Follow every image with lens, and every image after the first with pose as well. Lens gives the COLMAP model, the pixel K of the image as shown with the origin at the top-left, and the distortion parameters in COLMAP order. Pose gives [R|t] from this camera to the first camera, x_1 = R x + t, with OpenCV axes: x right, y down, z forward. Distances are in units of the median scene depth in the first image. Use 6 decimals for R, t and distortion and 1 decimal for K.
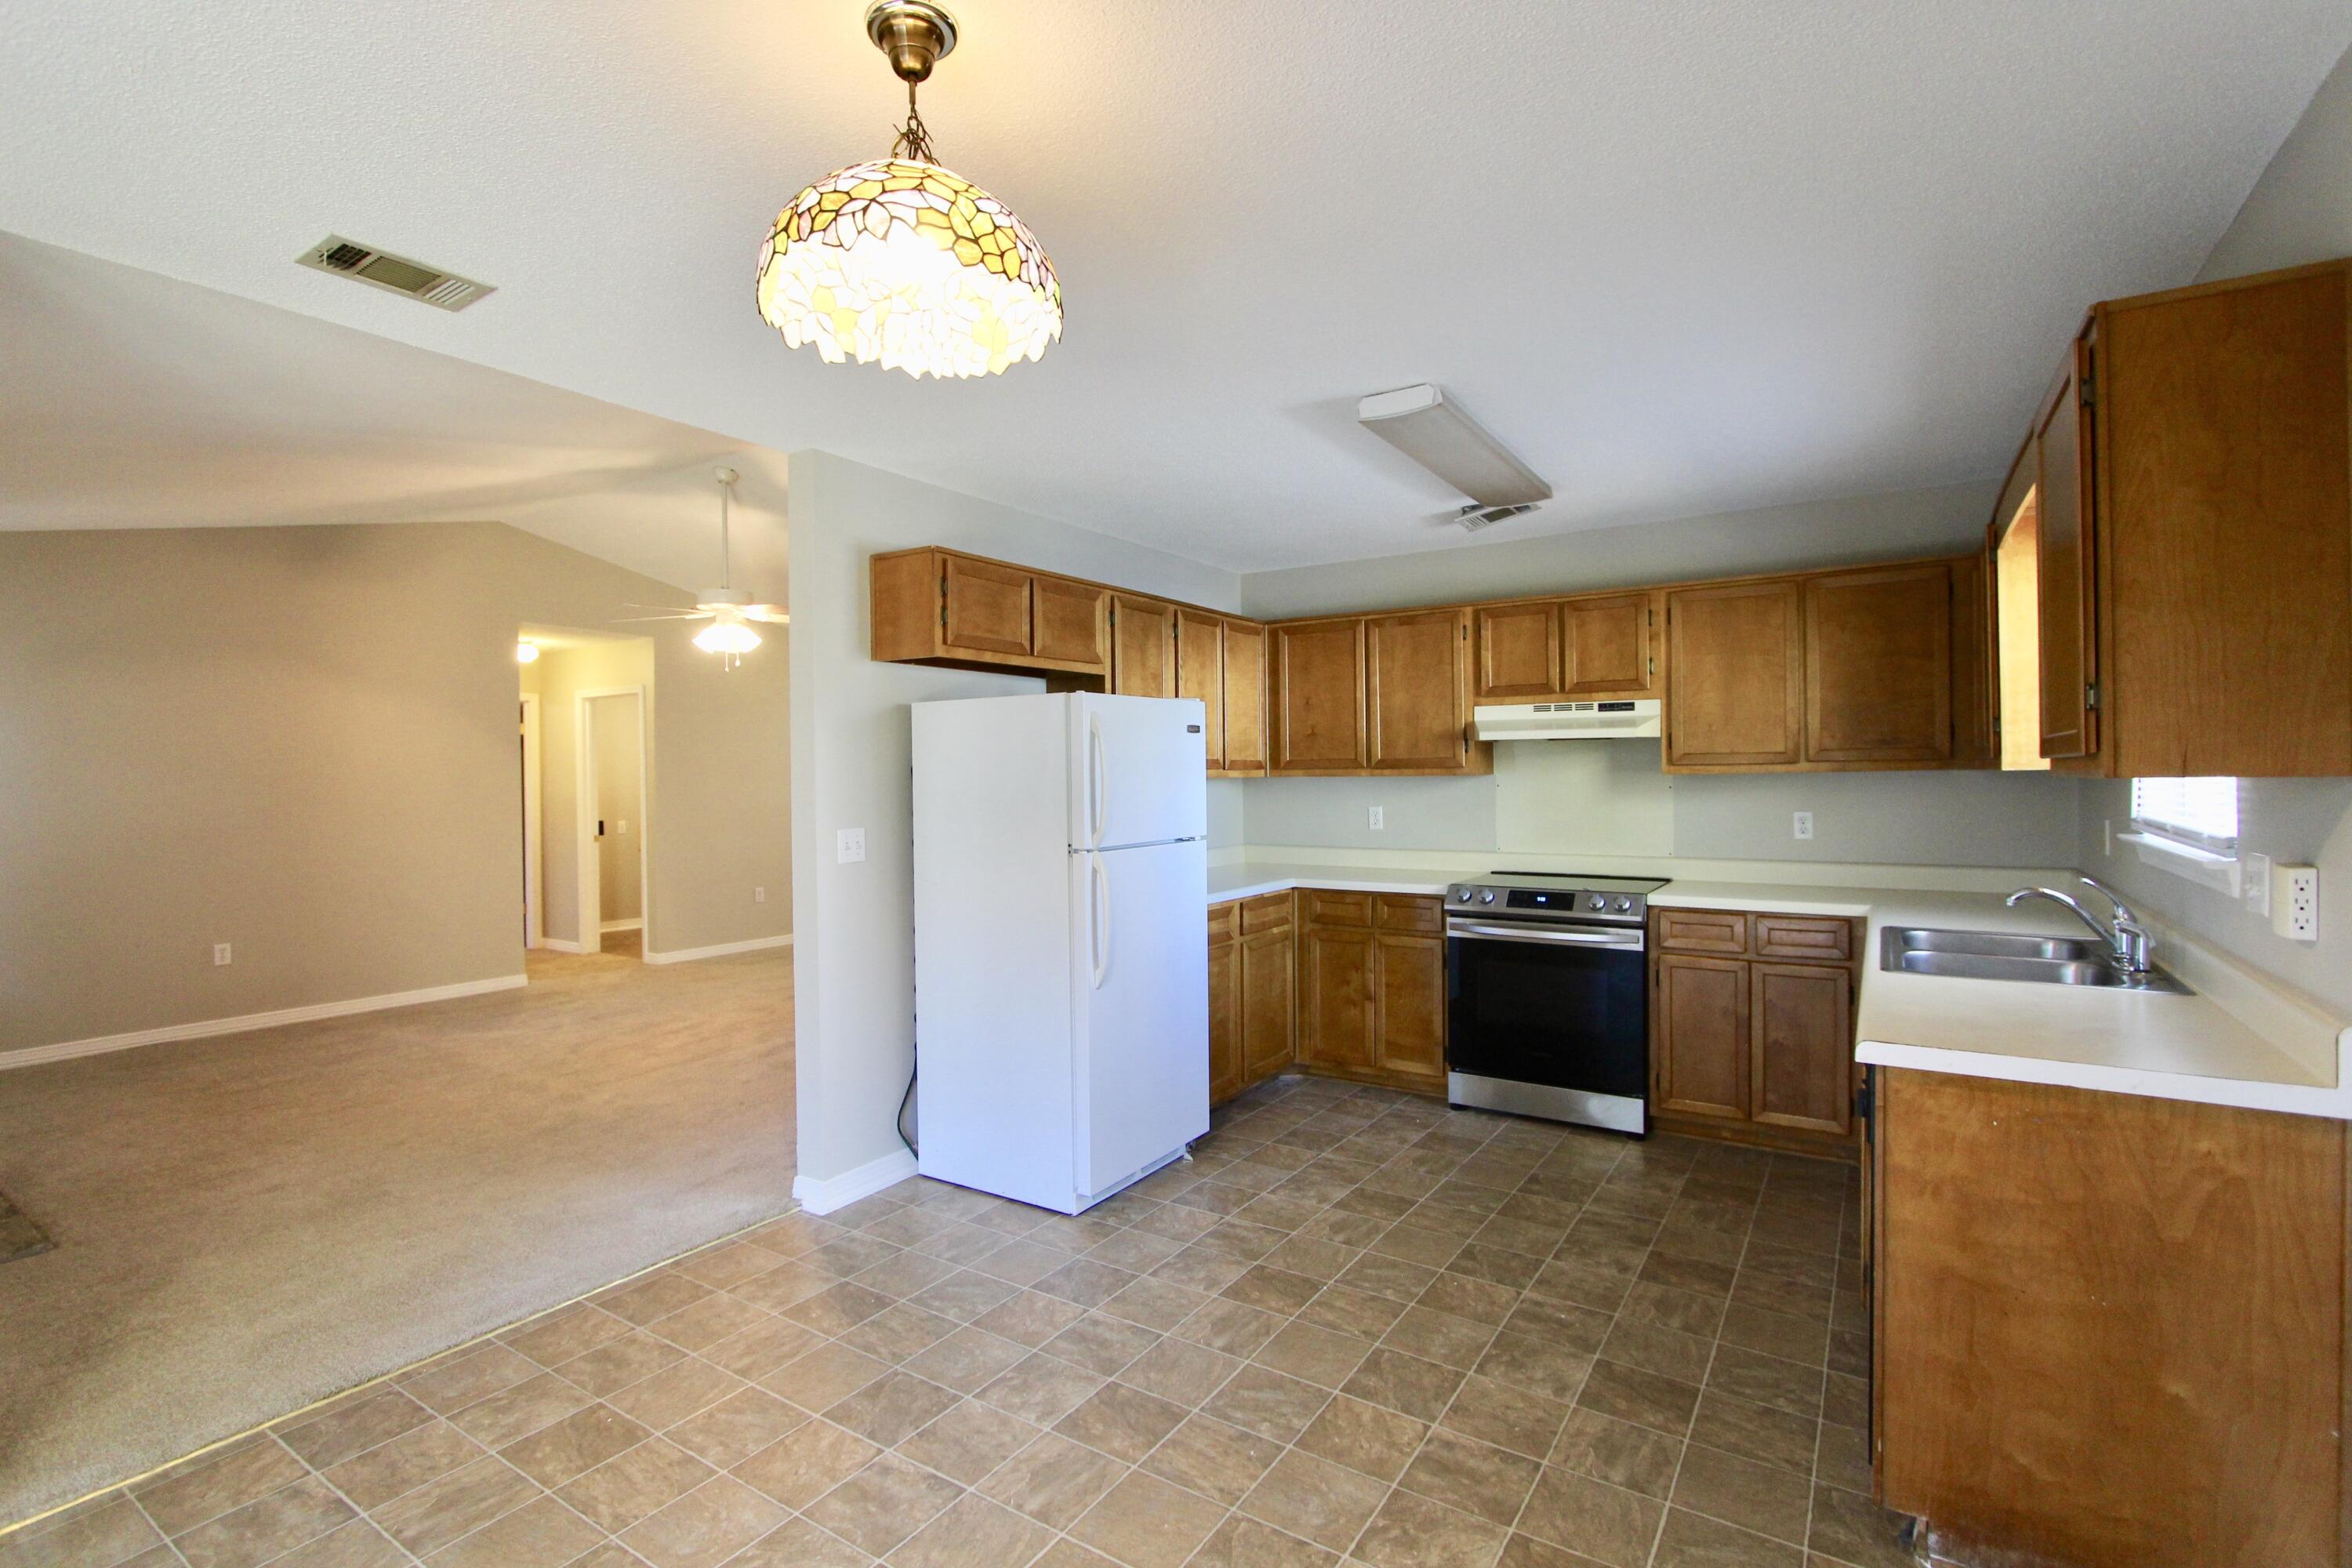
lens RADIAL K [[1088.9, 0, 1171.8], [0, 1088.9, 776.5], [0, 0, 1]] dist [-0.008922, 0.000000]
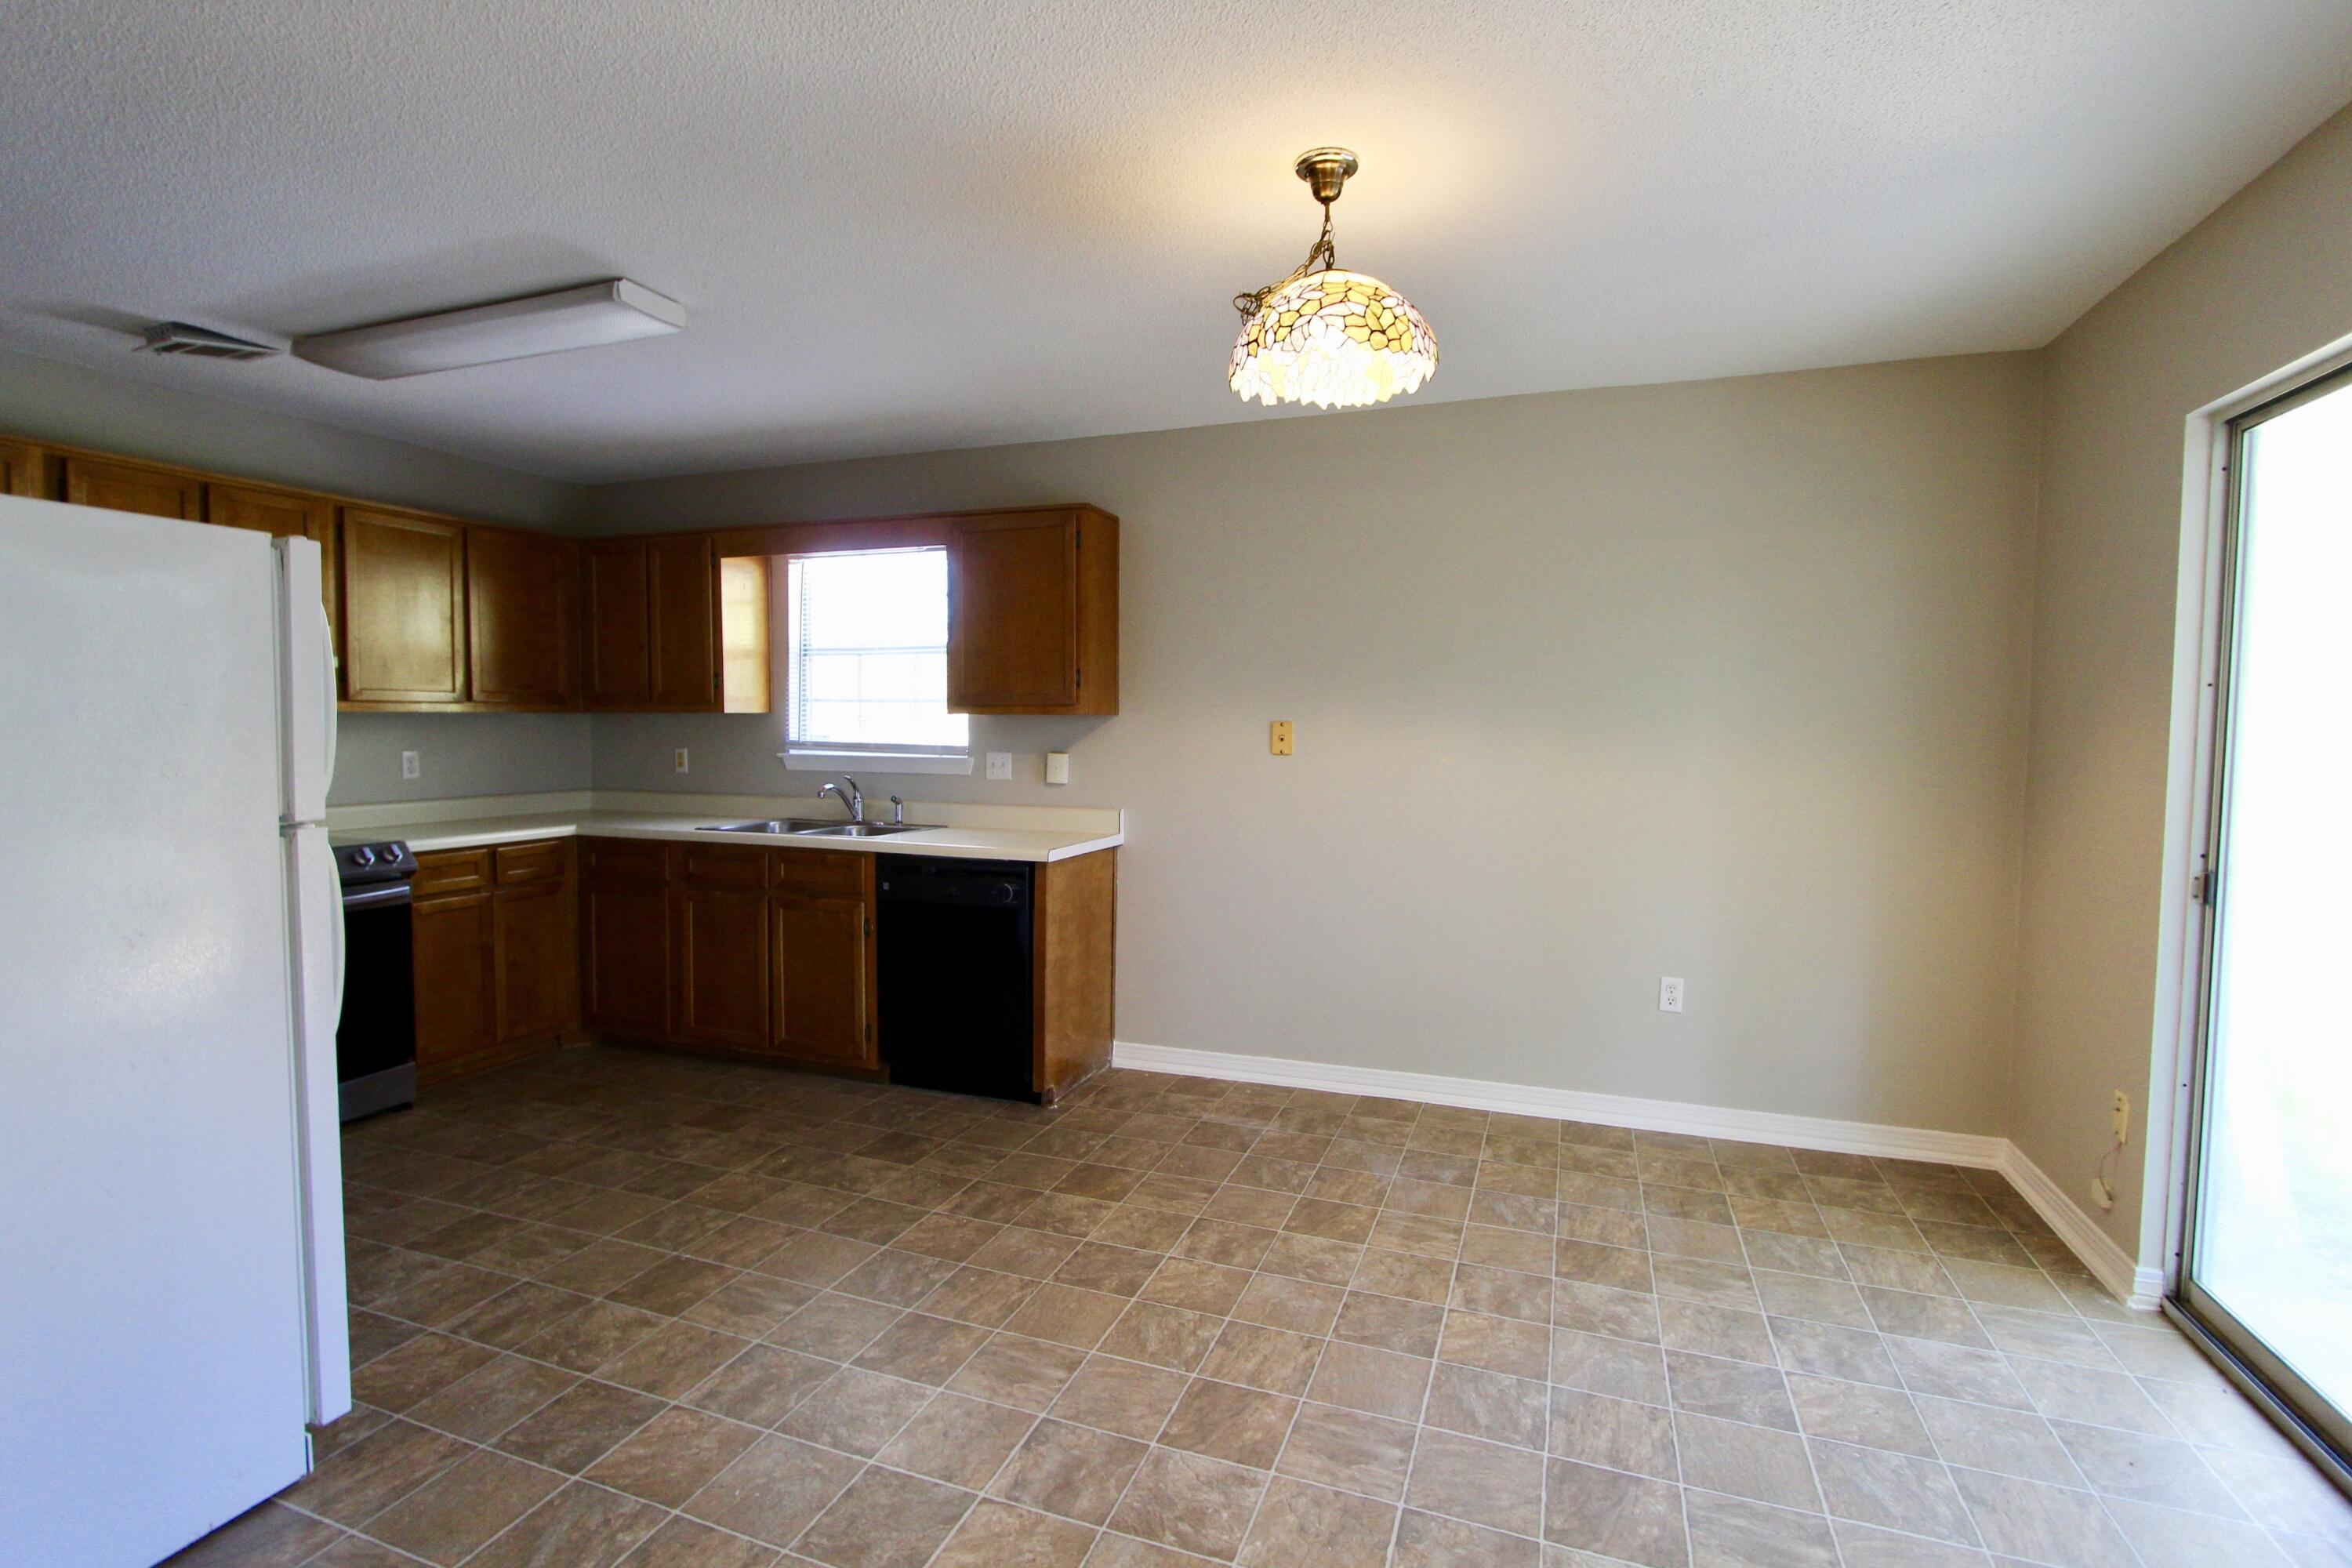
lens RADIAL K [[1088.9, 0, 1171.8], [0, 1088.9, 776.5], [0, 0, 1]] dist [-0.008922, 0.000000]
pose [[-0.223300, -0.038922, 0.973972, -1.185479], [0.001601, 0.999186, 0.040296, 0.034464], [-0.974748, 0.010558, -0.223056, 1.128044]]
